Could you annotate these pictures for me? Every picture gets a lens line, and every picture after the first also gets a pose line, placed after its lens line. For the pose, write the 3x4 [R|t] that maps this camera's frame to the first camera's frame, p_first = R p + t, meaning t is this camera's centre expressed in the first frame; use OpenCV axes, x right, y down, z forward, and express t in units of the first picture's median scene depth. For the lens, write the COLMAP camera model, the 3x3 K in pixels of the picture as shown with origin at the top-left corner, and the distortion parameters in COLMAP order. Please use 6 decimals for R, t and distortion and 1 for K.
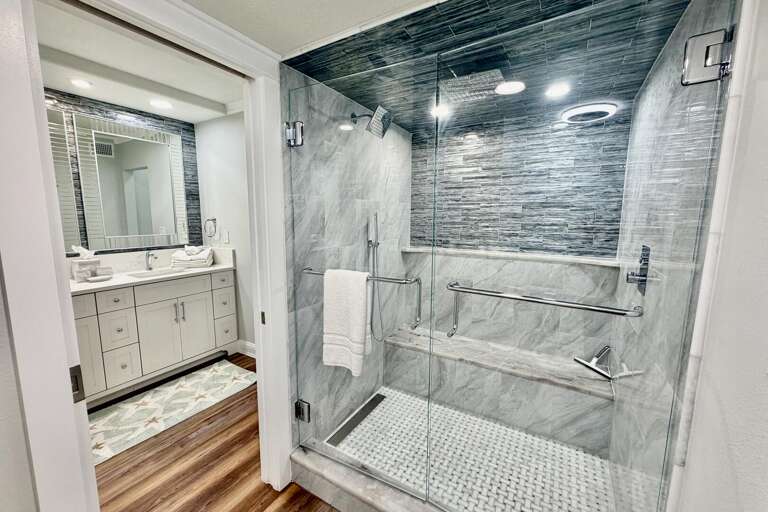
lens RADIAL K [[311.2, 0, 382.8], [0, 311.2, 256.3], [0, 0, 1]] dist [0.000823, -0.000063]
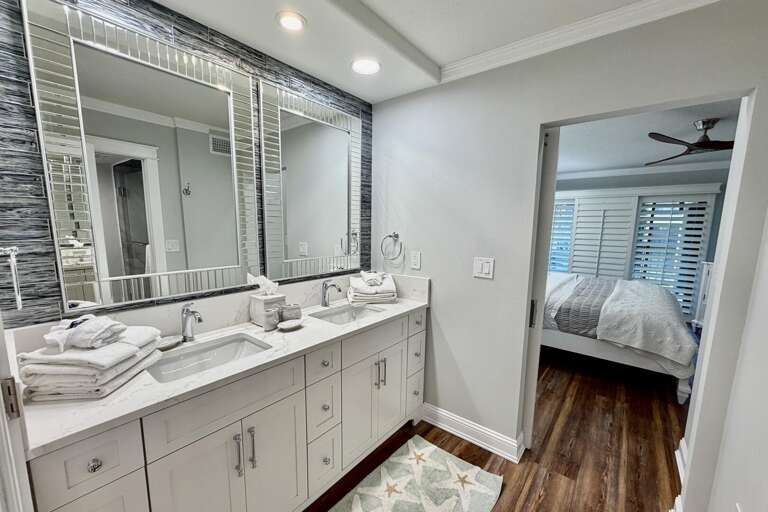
lens RADIAL K [[311.2, 0, 374.8], [0, 311.2, 271.1], [0, 0, 1]] dist [0.000823, -0.000063]
pose [[0.989065, 0.030785, -0.144233, -0.506336], [-0.028500, 0.999434, 0.017877, -0.049802], [0.144702, -0.013571, 0.989382, 0.286442]]
